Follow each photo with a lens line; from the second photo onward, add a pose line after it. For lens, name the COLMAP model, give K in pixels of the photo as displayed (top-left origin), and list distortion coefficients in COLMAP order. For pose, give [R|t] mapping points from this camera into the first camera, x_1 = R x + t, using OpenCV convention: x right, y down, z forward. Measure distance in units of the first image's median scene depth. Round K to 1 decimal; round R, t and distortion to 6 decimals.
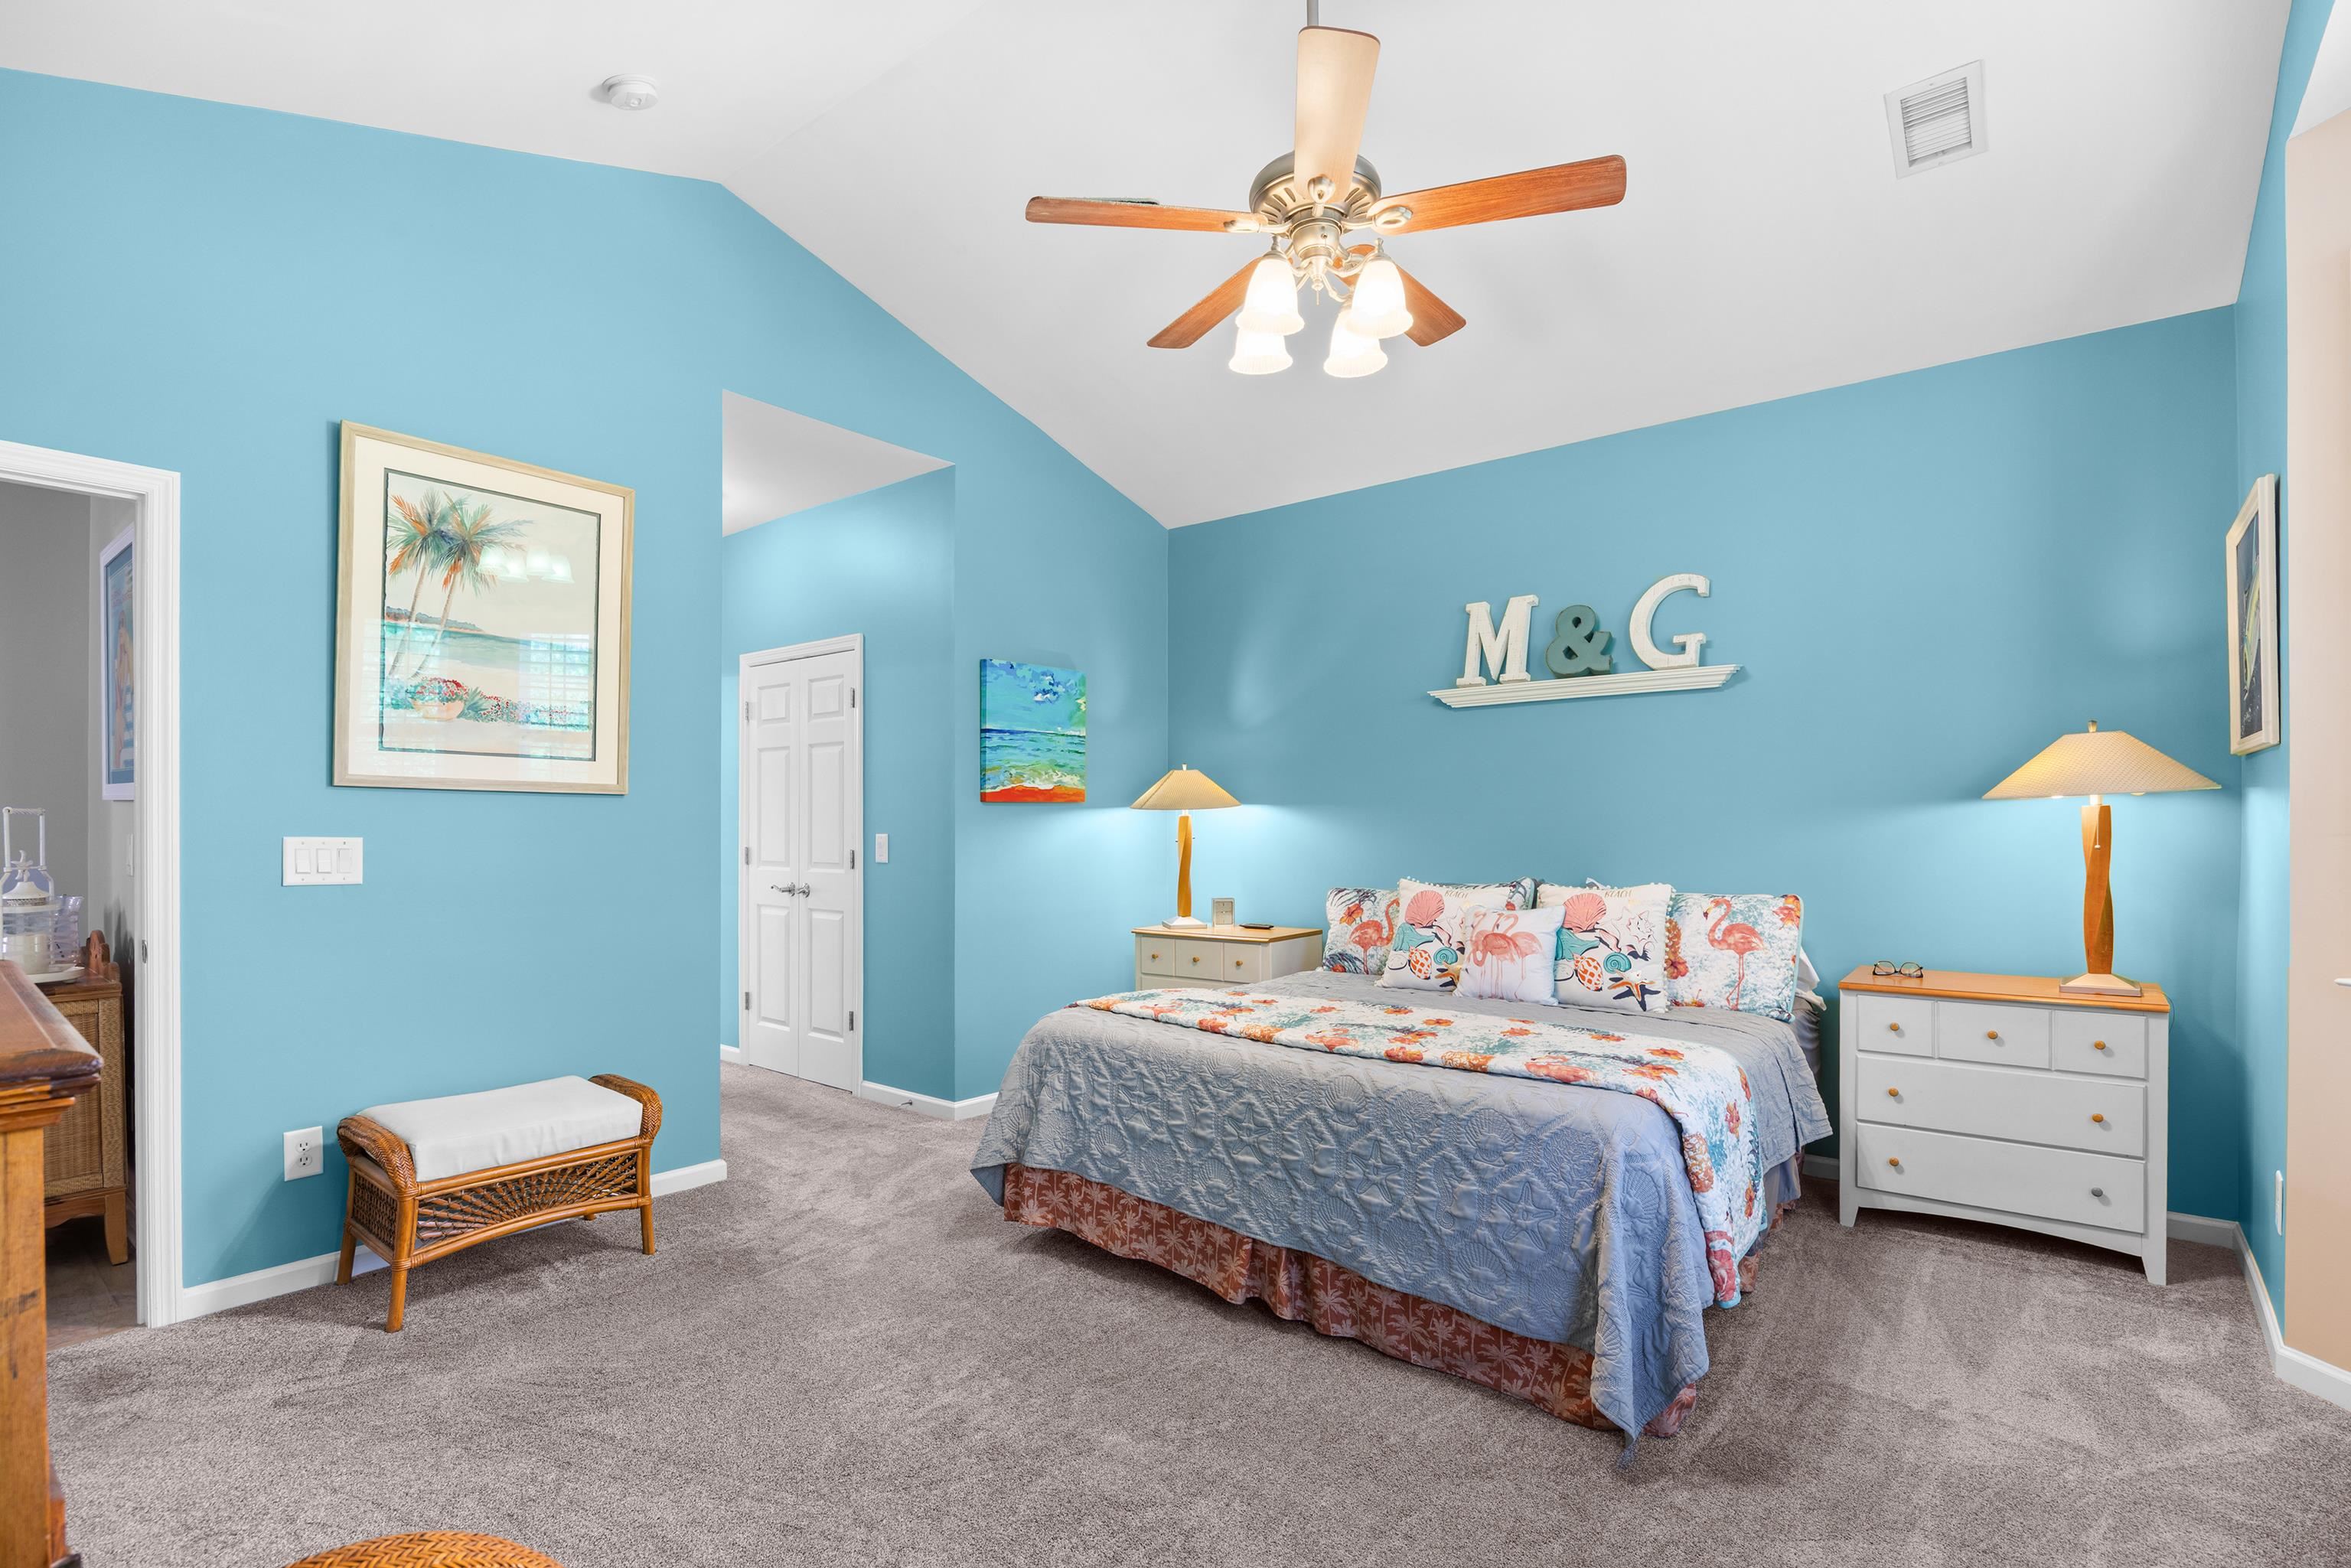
lens RADIAL K [[1112.5, 0, 1180.7], [0, 1112.5, 807.4], [0, 0, 1]] dist [0.000249, 0.000338]
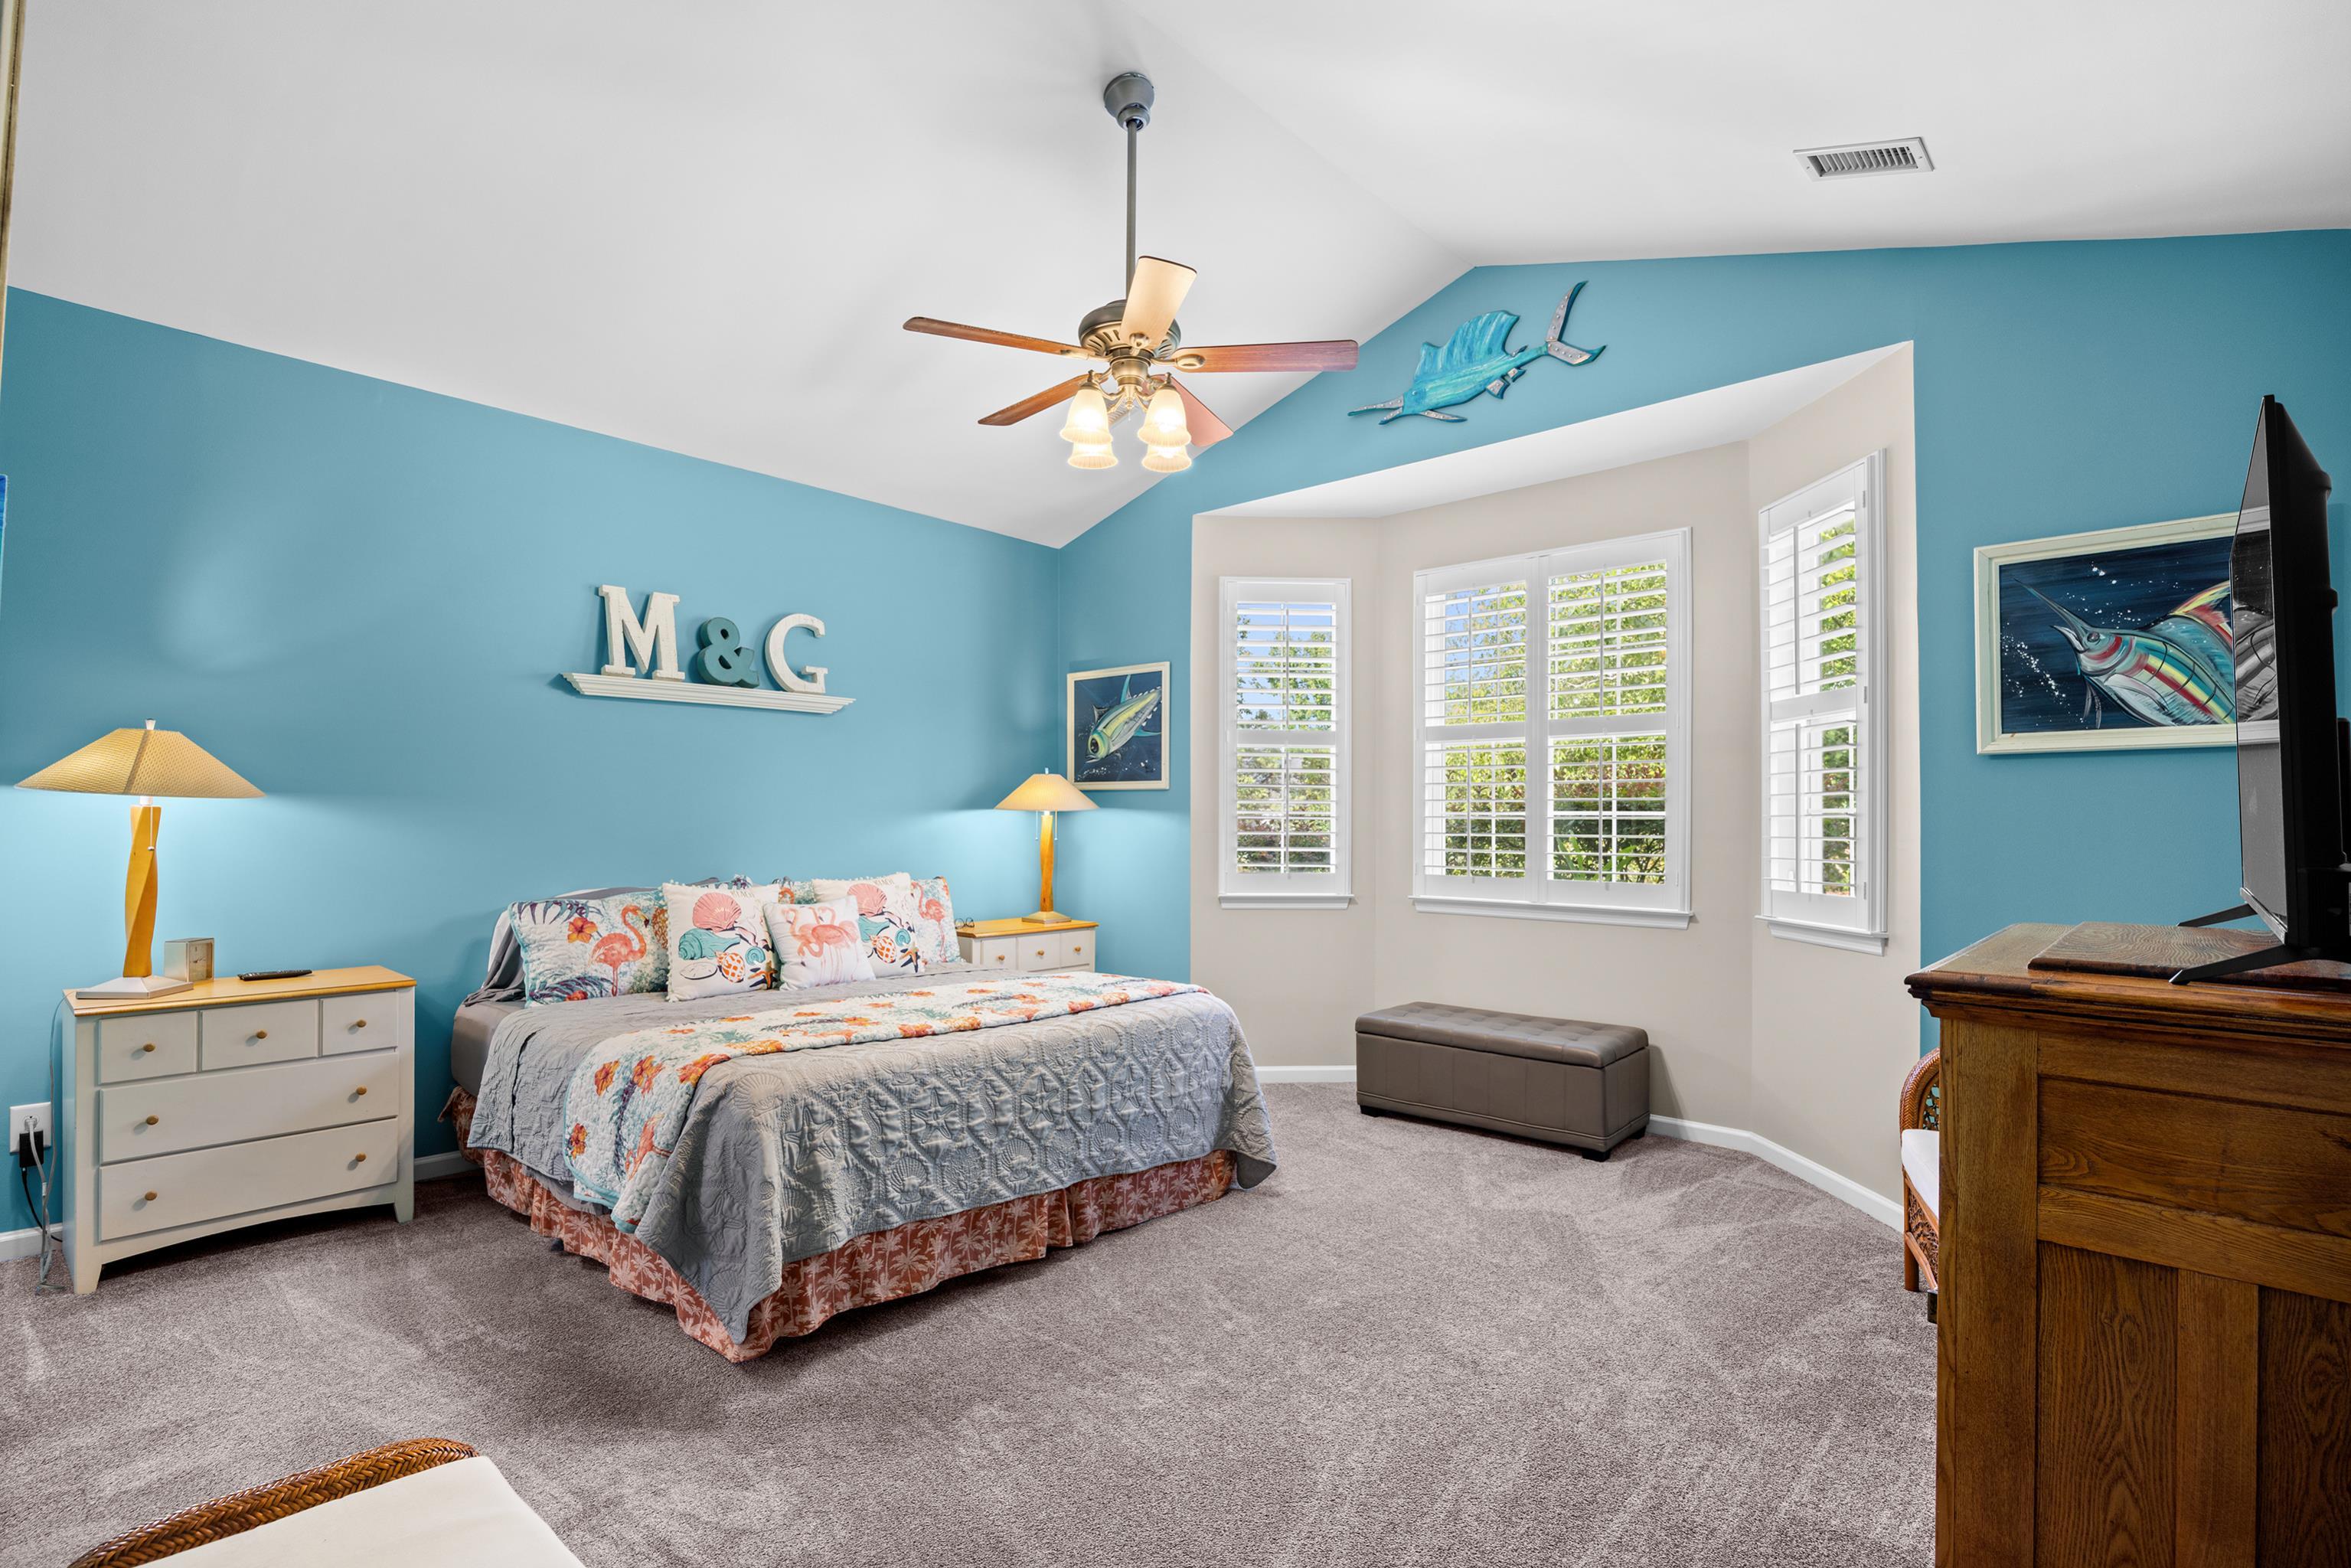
lens RADIAL K [[1096.2, 0, 1175.5], [0, 1096.2, 784.0], [0, 0, 1]] dist [-0.028444, -0.000524]
pose [[0.063331, 0.040024, 0.997190, -0.910114], [-0.018939, 0.999064, -0.038896, 0.012667], [-0.997813, -0.016423, 0.064030, 0.702983]]
